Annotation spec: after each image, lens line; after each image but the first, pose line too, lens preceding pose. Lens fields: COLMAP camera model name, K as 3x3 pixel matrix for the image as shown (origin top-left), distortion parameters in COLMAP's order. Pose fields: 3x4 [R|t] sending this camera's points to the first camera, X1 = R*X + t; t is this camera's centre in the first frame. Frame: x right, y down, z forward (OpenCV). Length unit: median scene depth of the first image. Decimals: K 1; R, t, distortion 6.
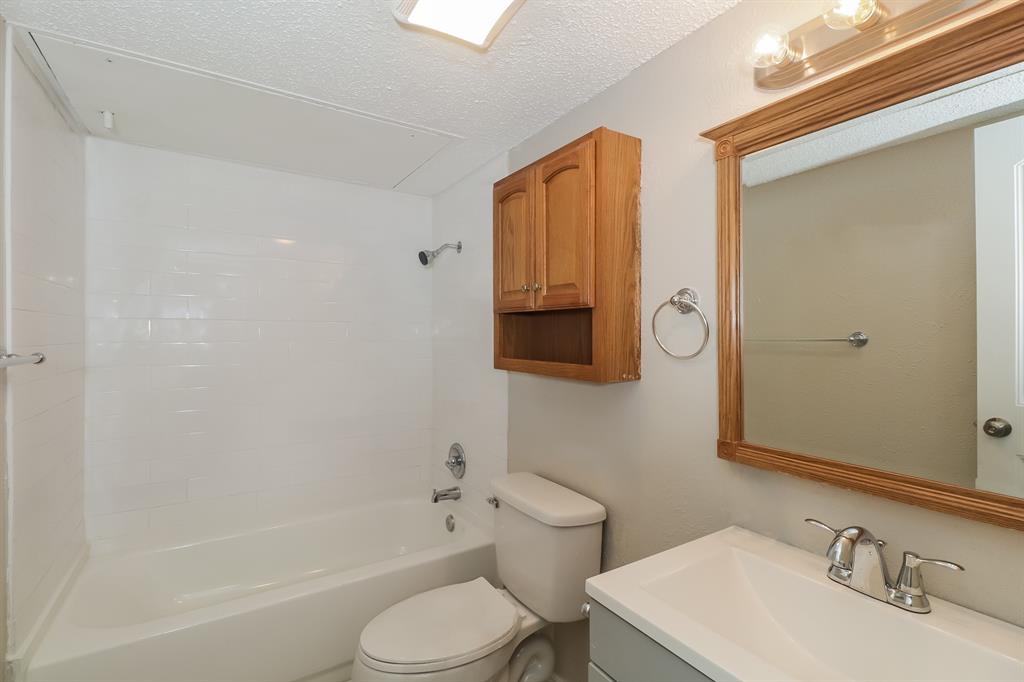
lens RADIAL K [[482.0, 0, 511.0], [0, 482.0, 329.1], [0, 0, 1]] dist [0.000070, -0.010600]
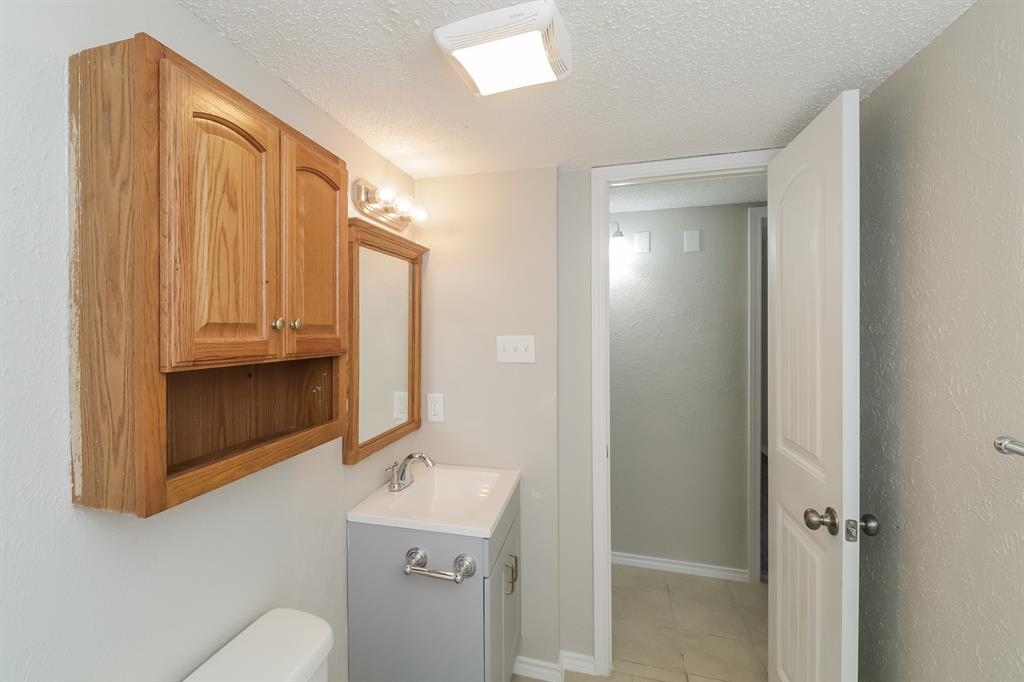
lens RADIAL K [[482.0, 0, 511.0], [0, 482.0, 329.1], [0, 0, 1]] dist [0.000070, -0.010600]
pose [[-0.737458, 0.005198, 0.675373, -0.576511], [-0.000210, 0.999969, -0.007926, -0.073182], [-0.675393, -0.005987, -0.737433, 1.240648]]
